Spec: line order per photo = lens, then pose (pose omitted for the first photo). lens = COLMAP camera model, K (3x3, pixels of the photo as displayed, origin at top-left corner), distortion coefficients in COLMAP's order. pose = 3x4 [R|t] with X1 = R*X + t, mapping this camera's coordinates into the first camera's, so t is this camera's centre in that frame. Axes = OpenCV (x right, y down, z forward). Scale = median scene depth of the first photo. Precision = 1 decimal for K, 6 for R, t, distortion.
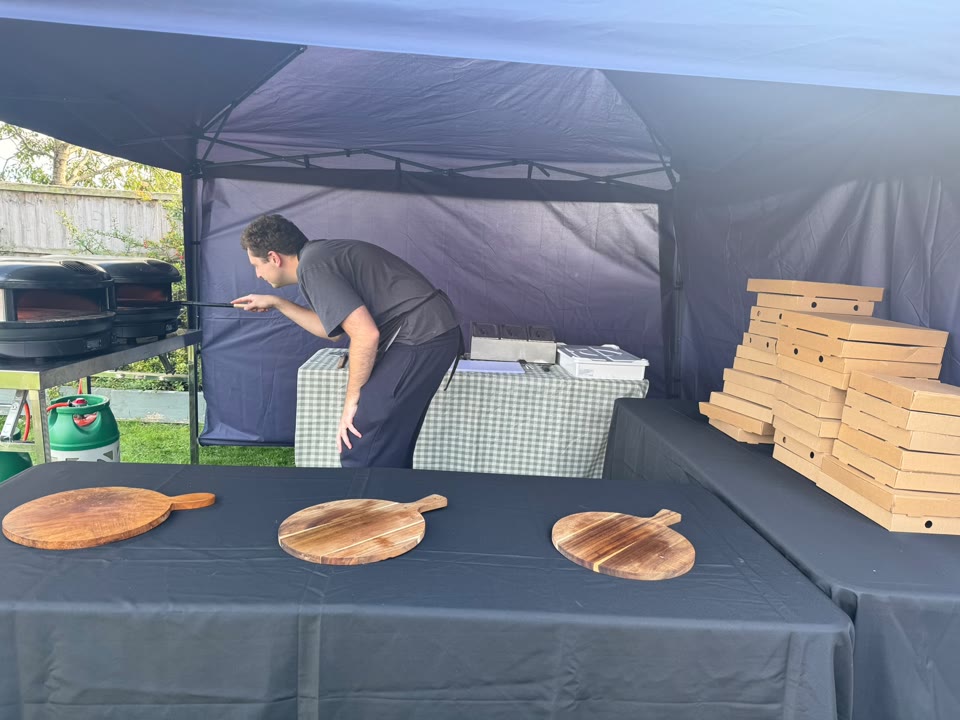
lens RADIAL K [[667.1, 0, 482.2], [0, 667.1, 372.2], [0, 0, 1]] dist [0.039786, -0.065426]
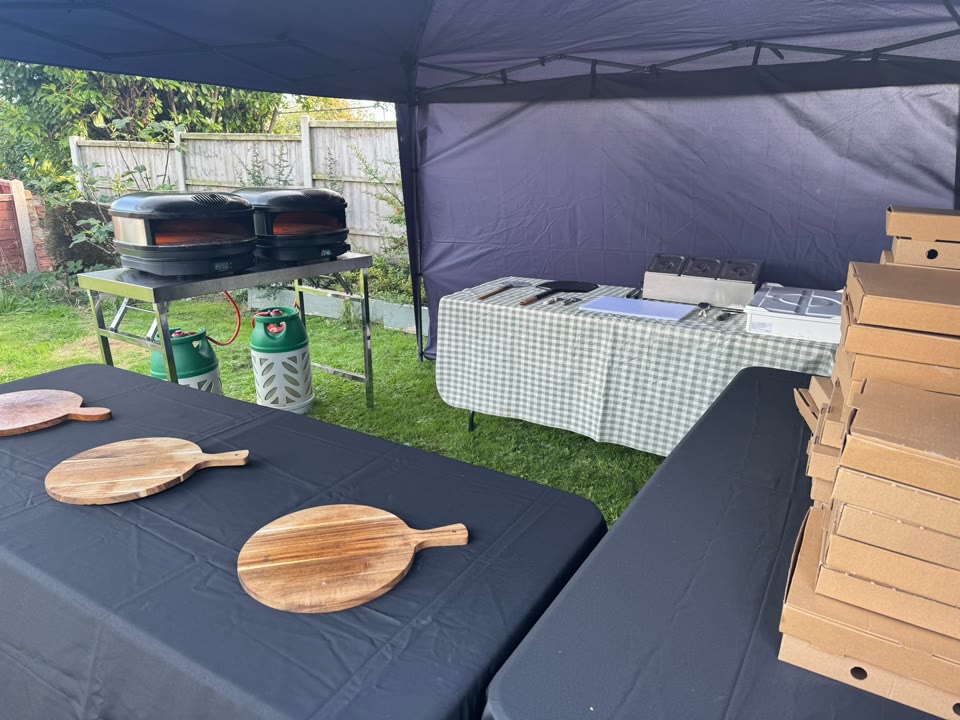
lens RADIAL K [[667.1, 0, 472.9], [0, 667.1, 367.2], [0, 0, 1]] dist [0.039786, -0.065426]
pose [[0.817864, 0.127022, -0.561217, 0.323767], [-0.061084, 0.988985, 0.134823, -0.036655], [0.572160, -0.075986, 0.816614, 0.189883]]
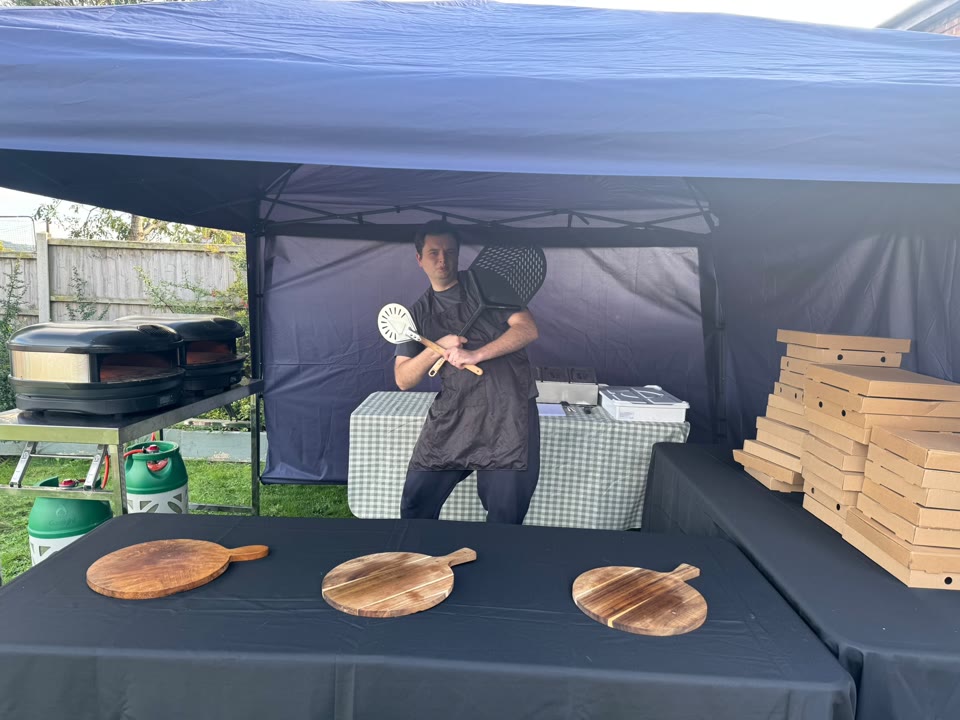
lens RADIAL K [[667.1, 0, 484.6], [0, 667.1, 367.2], [0, 0, 1]] dist [0.039786, -0.065426]
pose [[0.996565, -0.013314, -0.081736, 0.023947], [0.009404, 0.998801, -0.048037, -0.025987], [0.082278, 0.047103, 0.995496, -0.040739]]
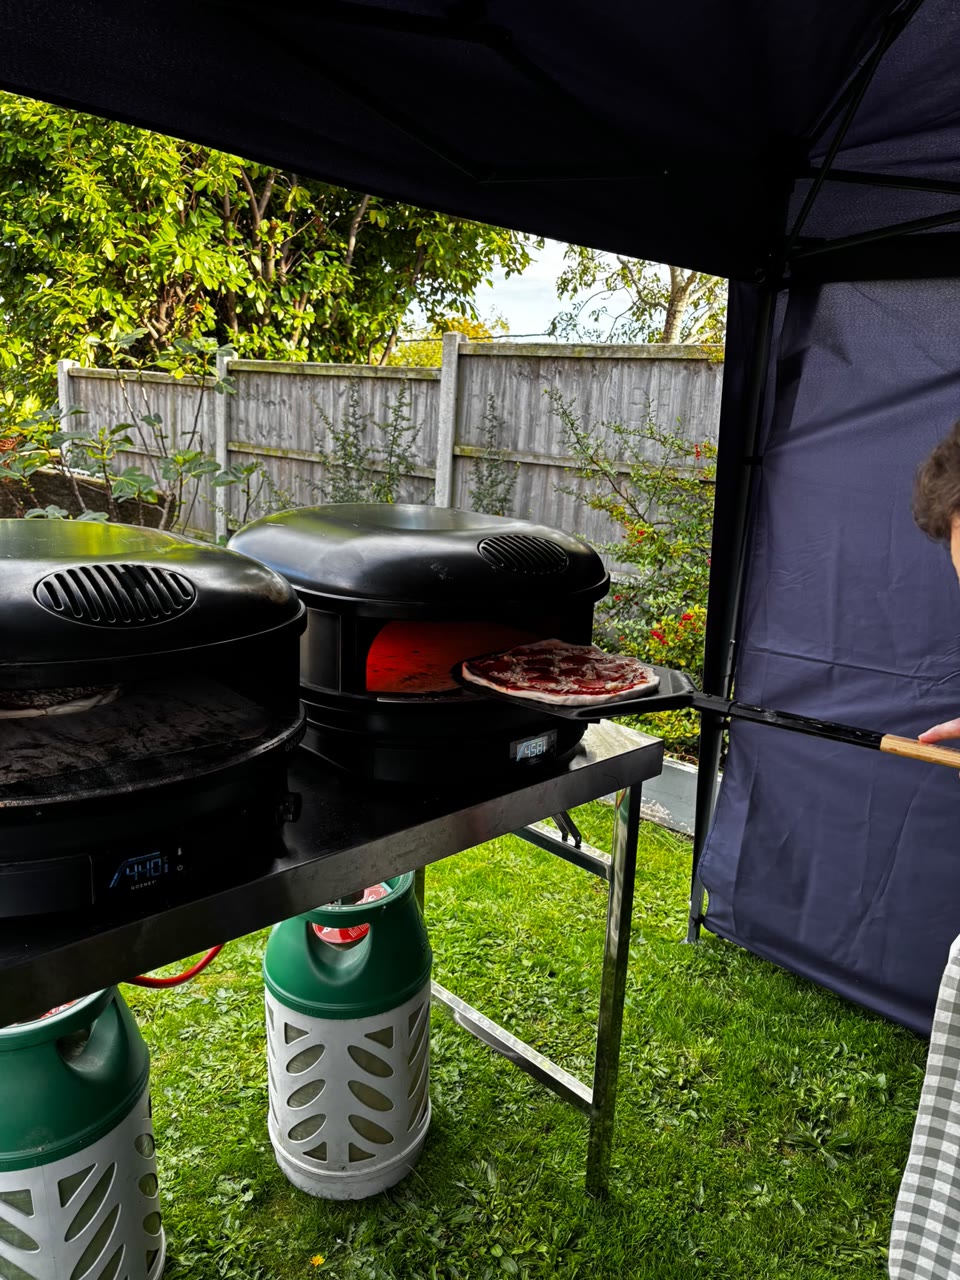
lens RADIAL K [[959.3, 0, 471.6], [0, 959.3, 639.8], [0, 0, 1]] dist [0.016011, -0.007091]
pose [[0.698437, 0.148675, -0.700058, -0.152287], [-0.130105, 0.988261, 0.080079, -0.130073], [0.703746, 0.035151, 0.709582, 0.563899]]
